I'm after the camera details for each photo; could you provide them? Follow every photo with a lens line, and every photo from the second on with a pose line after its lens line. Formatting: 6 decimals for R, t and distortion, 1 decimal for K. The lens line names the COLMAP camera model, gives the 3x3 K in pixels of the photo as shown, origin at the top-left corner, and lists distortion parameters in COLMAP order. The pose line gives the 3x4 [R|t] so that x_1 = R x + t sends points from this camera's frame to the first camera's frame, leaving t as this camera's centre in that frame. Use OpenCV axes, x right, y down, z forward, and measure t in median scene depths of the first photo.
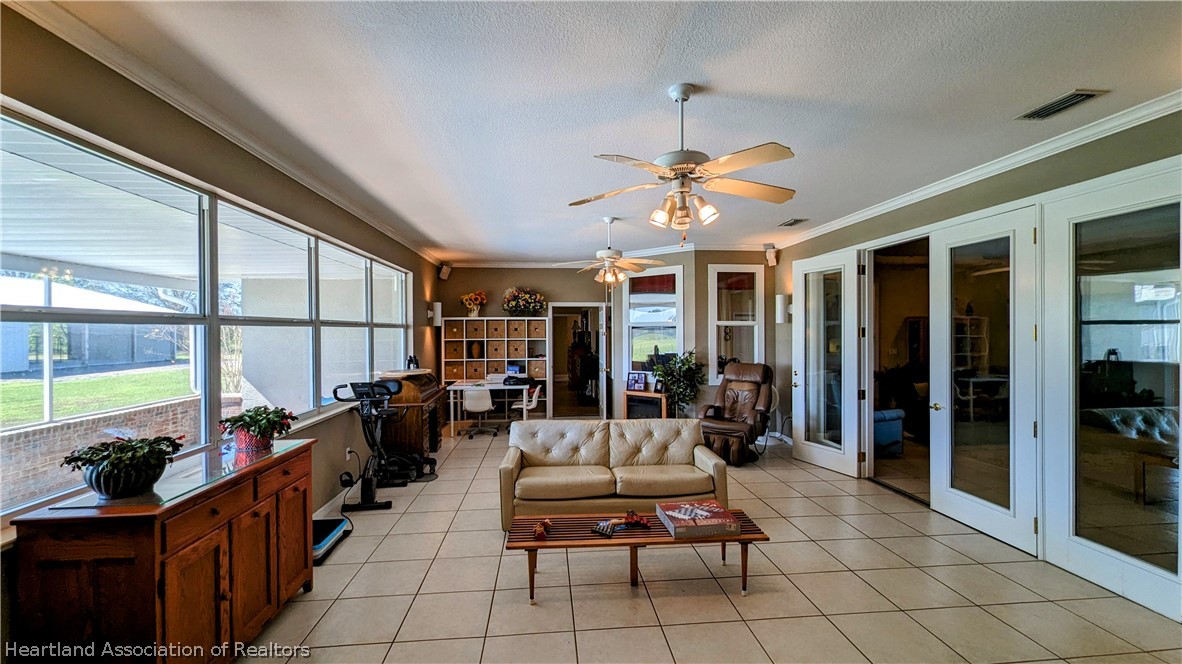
lens RADIAL K [[492.4, 0, 590.9], [0, 492.4, 333.1], [0, 0, 1]] dist [0.002750, -0.000115]
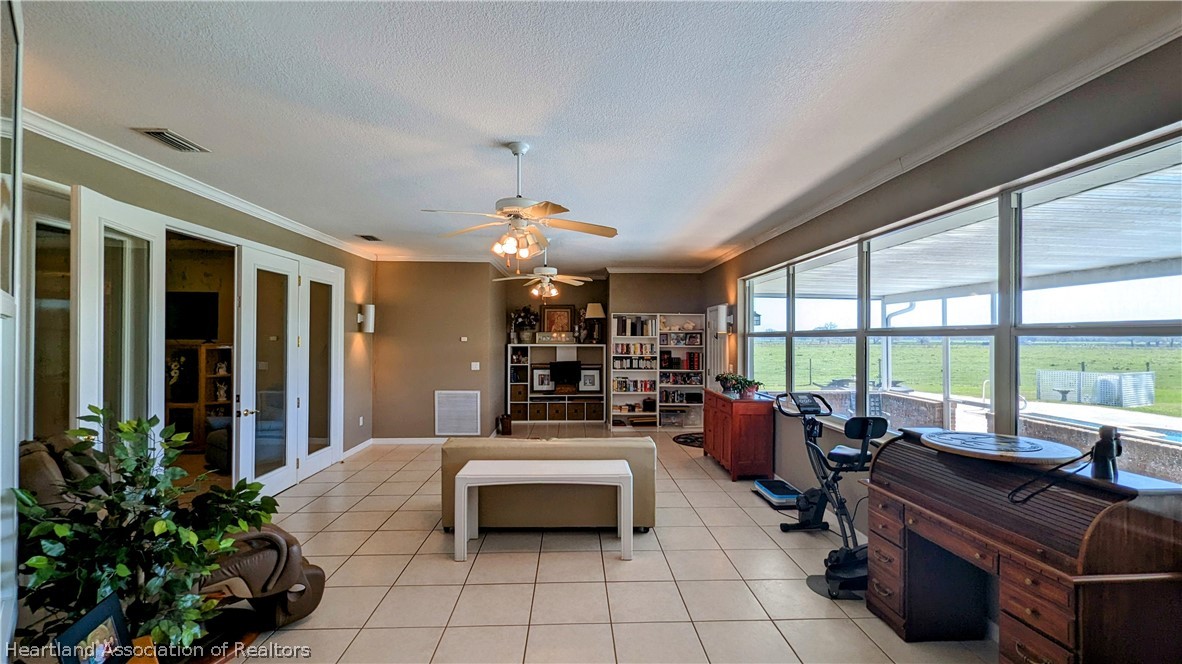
lens RADIAL K [[492.4, 0, 590.8], [0, 492.4, 333.3], [0, 0, 1]] dist [0.002750, -0.000115]
pose [[-0.998676, 0.000443, 0.051439, -0.098829], [0.000408, 1.000000, -0.000699, -0.021544], [-0.051439, -0.000677, -0.998676, 2.115757]]
